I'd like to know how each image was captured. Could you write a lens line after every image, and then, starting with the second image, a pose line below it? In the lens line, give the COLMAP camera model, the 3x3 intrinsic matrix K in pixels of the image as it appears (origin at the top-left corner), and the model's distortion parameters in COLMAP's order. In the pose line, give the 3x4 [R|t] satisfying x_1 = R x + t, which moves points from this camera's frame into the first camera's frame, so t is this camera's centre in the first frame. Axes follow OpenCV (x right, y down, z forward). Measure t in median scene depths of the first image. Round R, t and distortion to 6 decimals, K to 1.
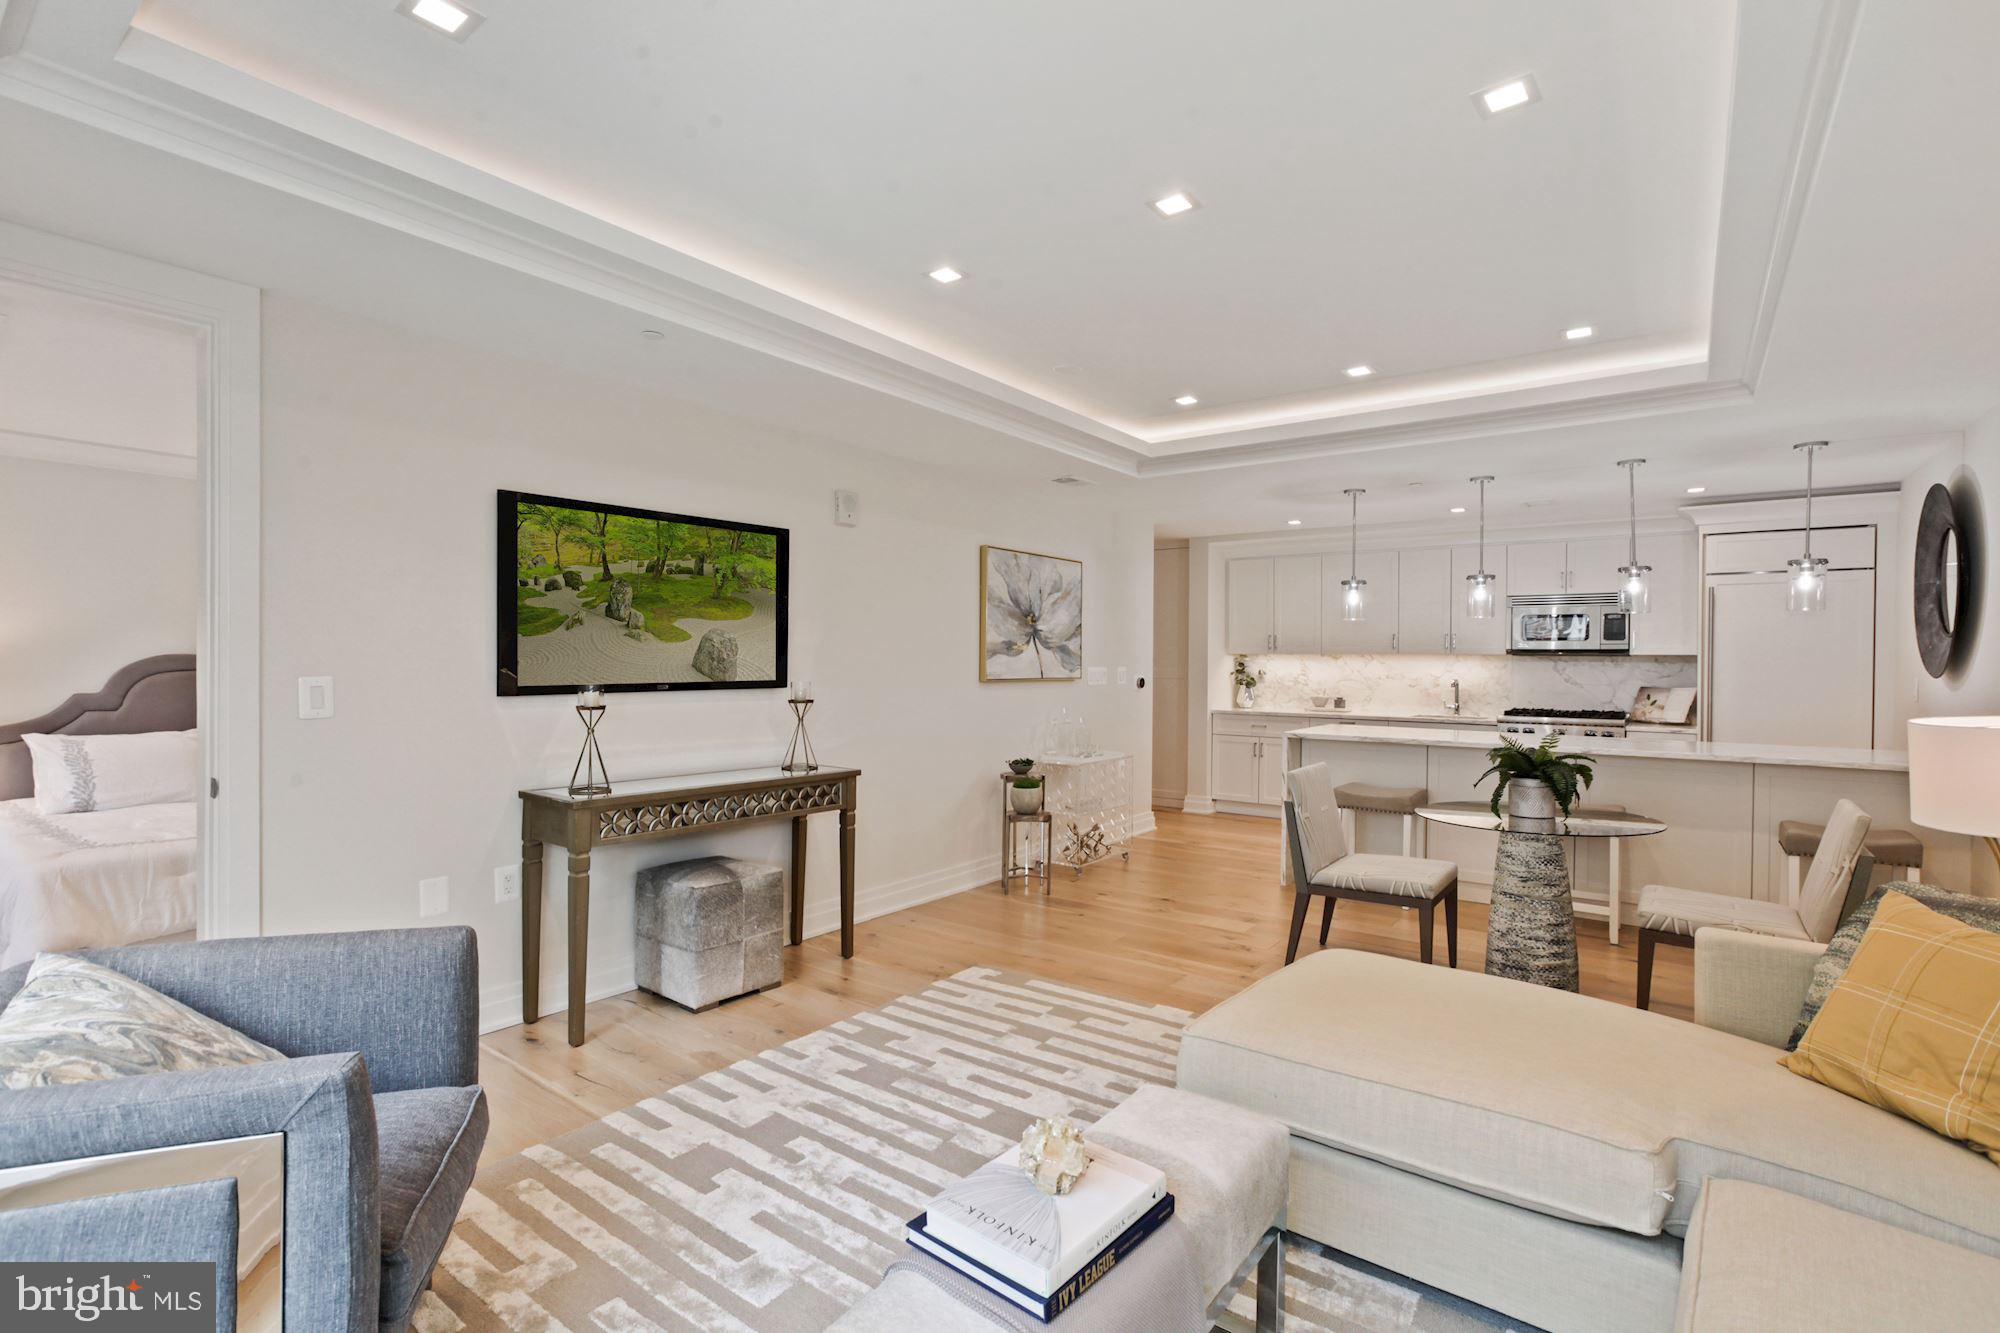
lens RADIAL K [[912.1, 0, 1005.3], [0, 912.1, 673.5], [0, 0, 1]] dist [-0.030136, 0.013104]
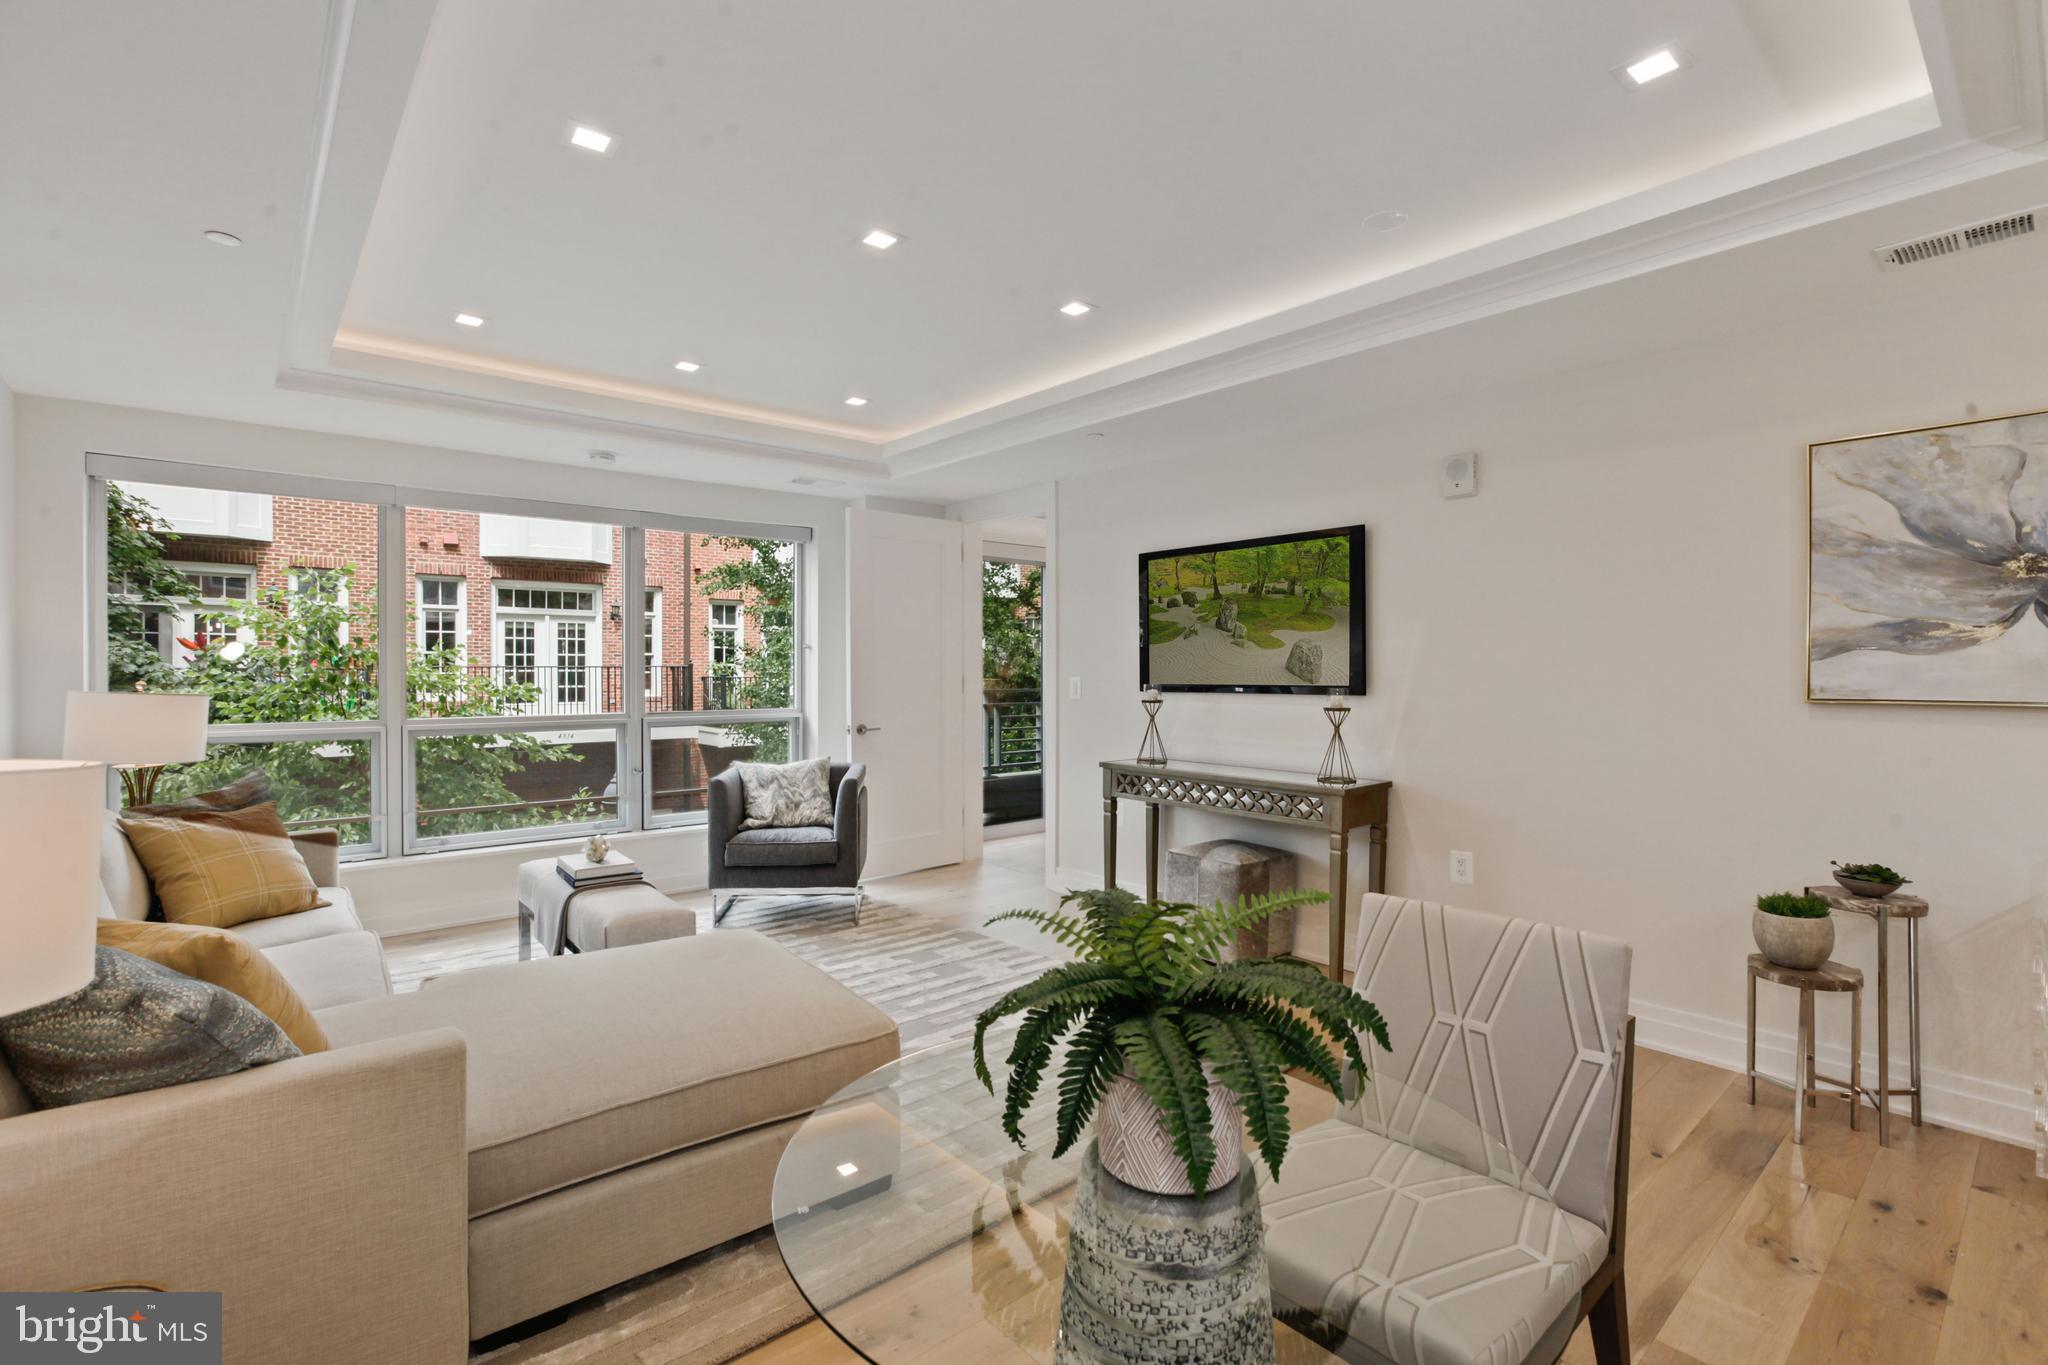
lens RADIAL K [[934.0, 0, 1042.5], [0, 934.0, 667.0], [0, 0, 1]] dist [-0.030136, 0.013104]
pose [[-0.209143, -0.012013, -0.977811, 0.550115], [-0.017988, 0.999803, -0.008436, 0.000446], [0.977720, 0.015824, -0.209317, 0.639711]]
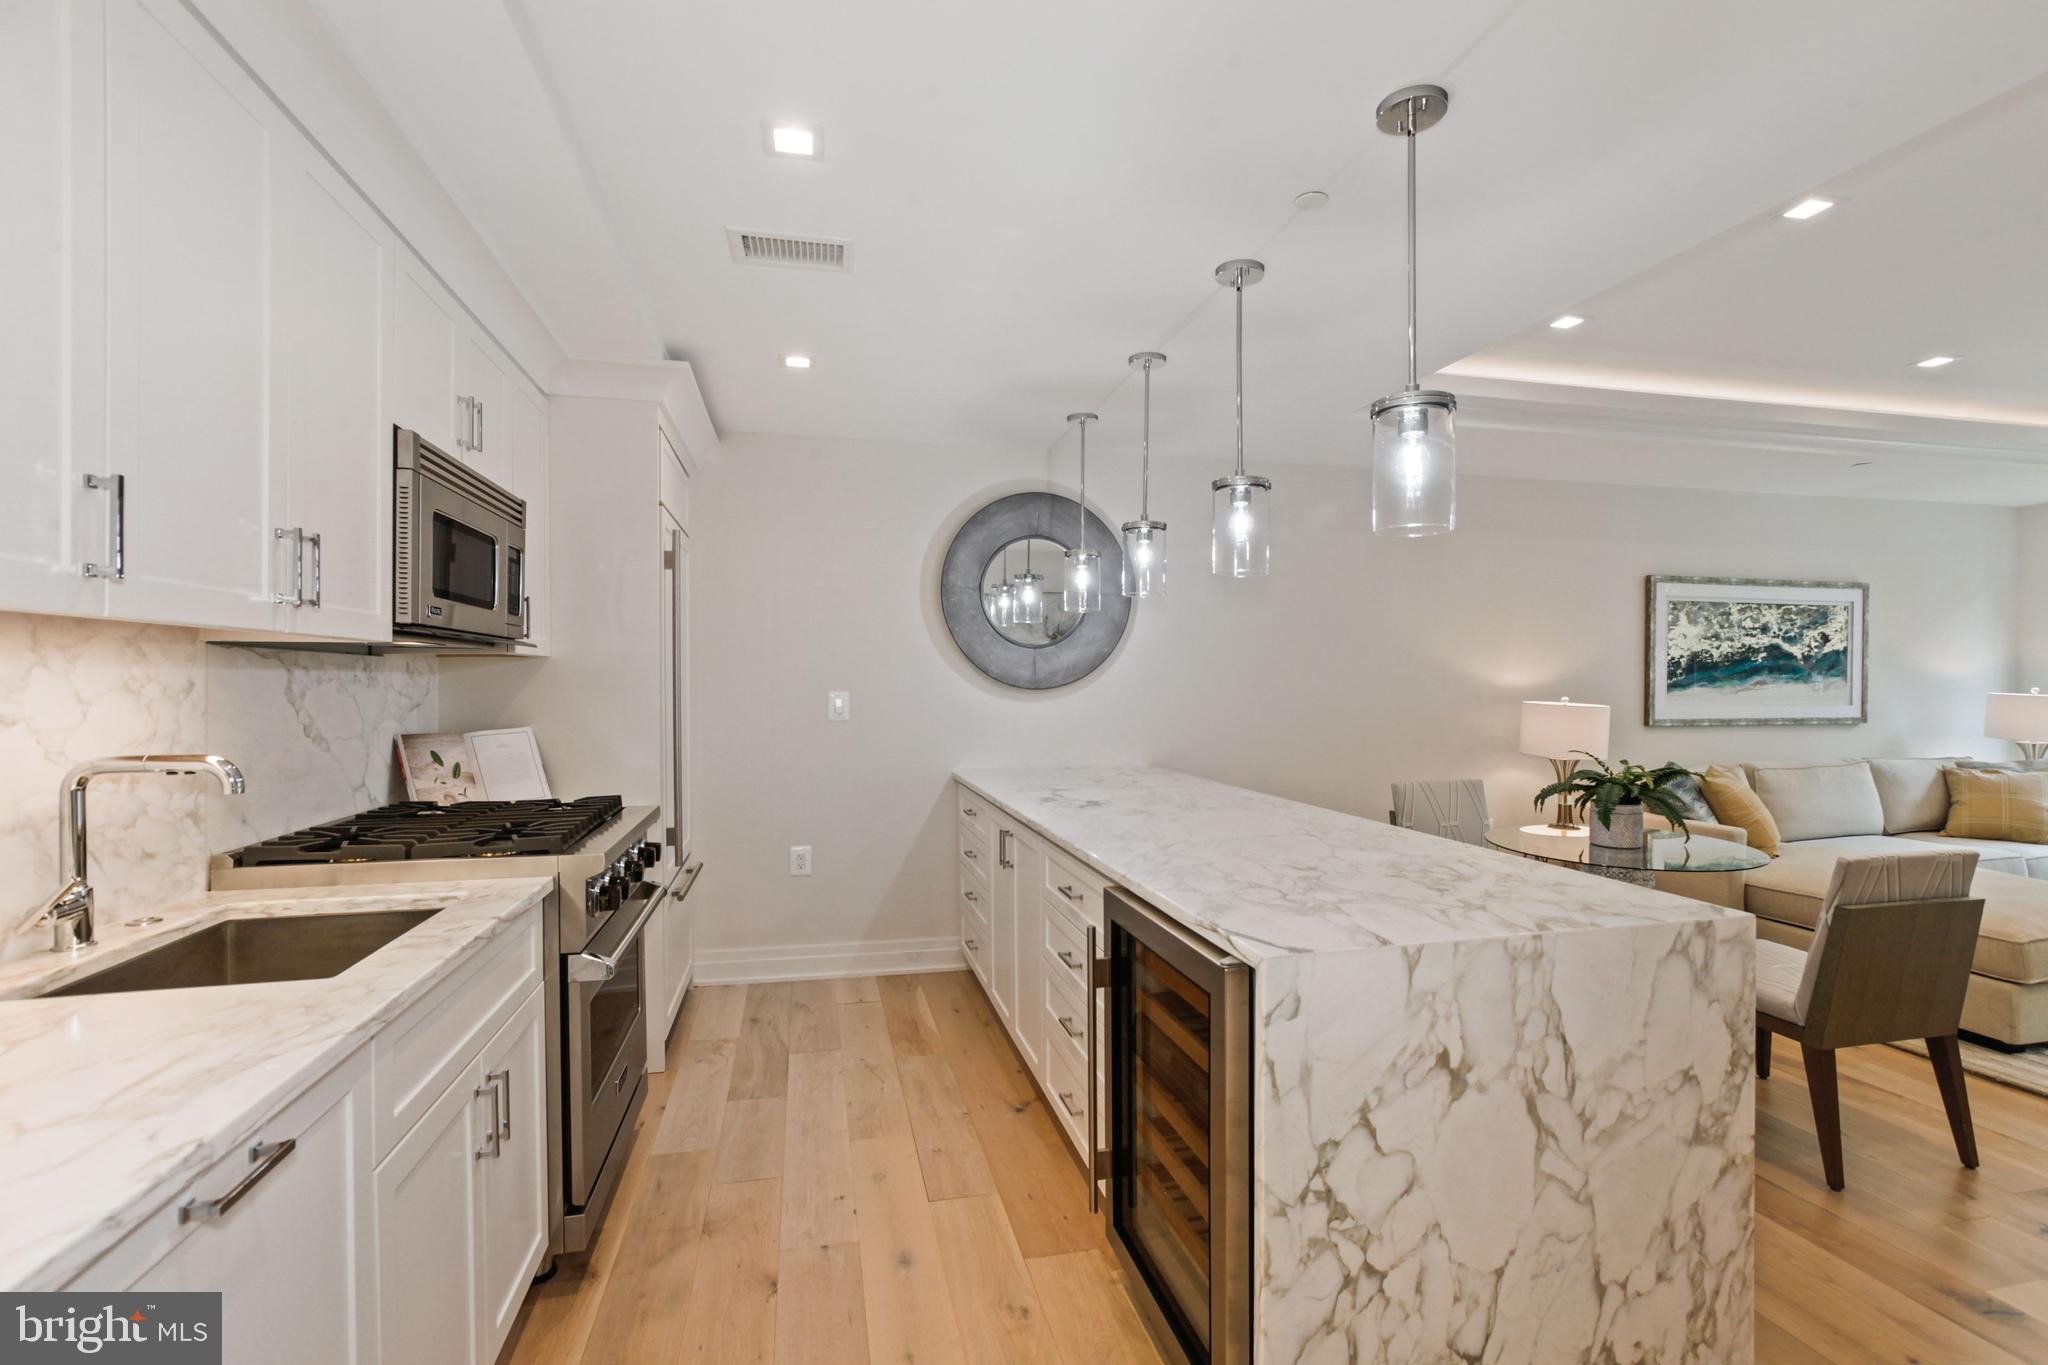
lens RADIAL K [[934.0, 0, 1012.3], [0, 934.0, 687.0], [0, 0, 1]] dist [-0.030136, 0.013104]
pose [[-0.763914, -0.009674, 0.645246, 0.282936], [0.006946, 0.999706, 0.023211, -0.015336], [-0.645281, 0.022213, -0.763622, 1.299773]]
